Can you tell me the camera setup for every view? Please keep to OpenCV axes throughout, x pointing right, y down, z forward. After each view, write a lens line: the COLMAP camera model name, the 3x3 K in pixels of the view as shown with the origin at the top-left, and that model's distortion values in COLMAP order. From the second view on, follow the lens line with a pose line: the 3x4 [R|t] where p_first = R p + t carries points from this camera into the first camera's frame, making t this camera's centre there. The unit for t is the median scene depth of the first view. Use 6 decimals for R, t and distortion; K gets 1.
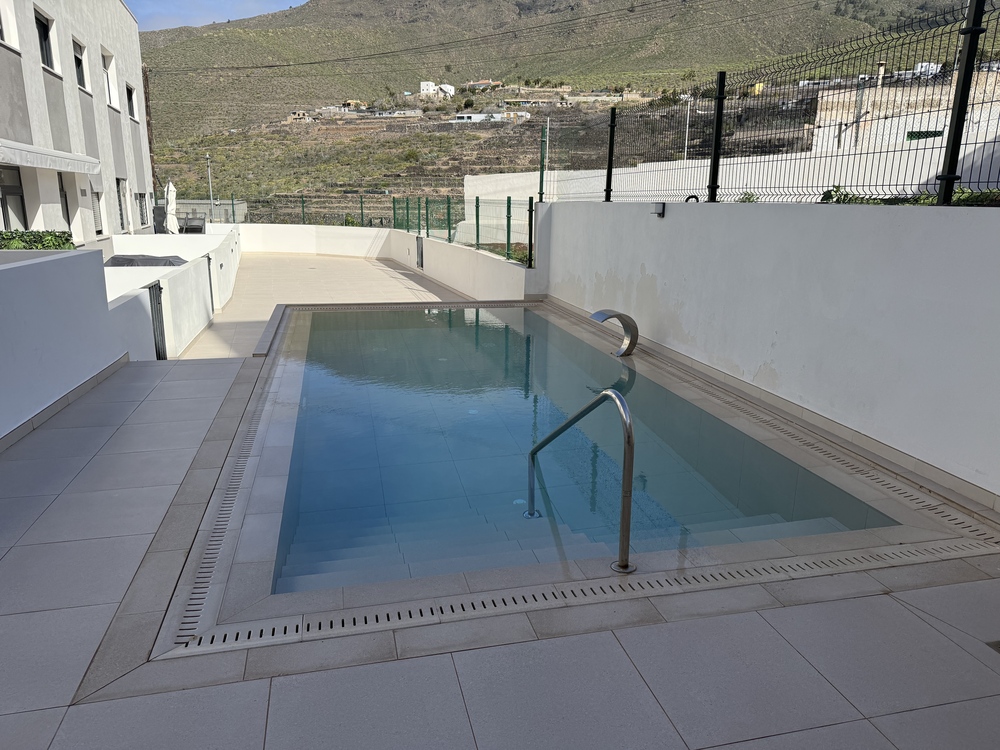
lens RADIAL K [[700.3, 0, 499.6], [0, 700.3, 372.9], [0, 0, 1]] dist [0.032801, -0.041964]
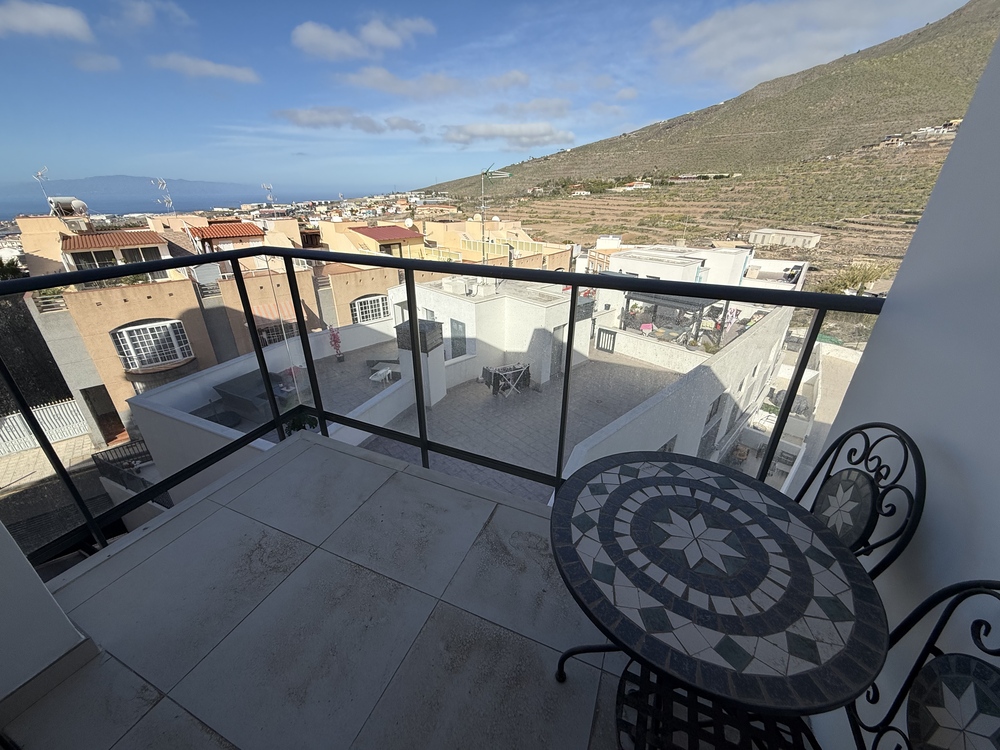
lens RADIAL K [[397.1, 0, 496.3], [0, 397.1, 373.4], [0, 0, 1]] dist [-0.002286, 0.000232]
pose [[0.564204, 0.338838, -0.752903, 0.010960], [-0.190464, 0.940726, 0.280638, -0.051550], [0.803366, -0.014936, 0.595298, -0.127694]]
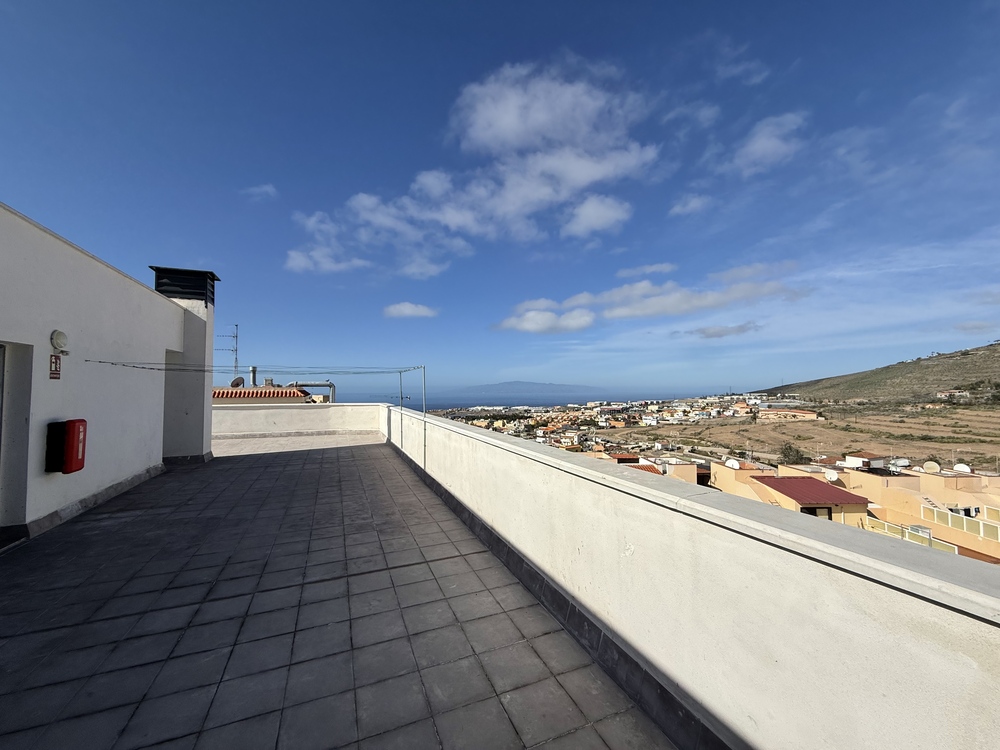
lens RADIAL K [[397.1, 0, 495.6], [0, 397.1, 374.2], [0, 0, 1]] dist [-0.002286, 0.000232]
pose [[-0.159052, -0.048975, -0.986055, -0.022704], [-0.235245, 0.971881, -0.010326, -0.072021], [0.958834, 0.230322, -0.166101, -0.169795]]
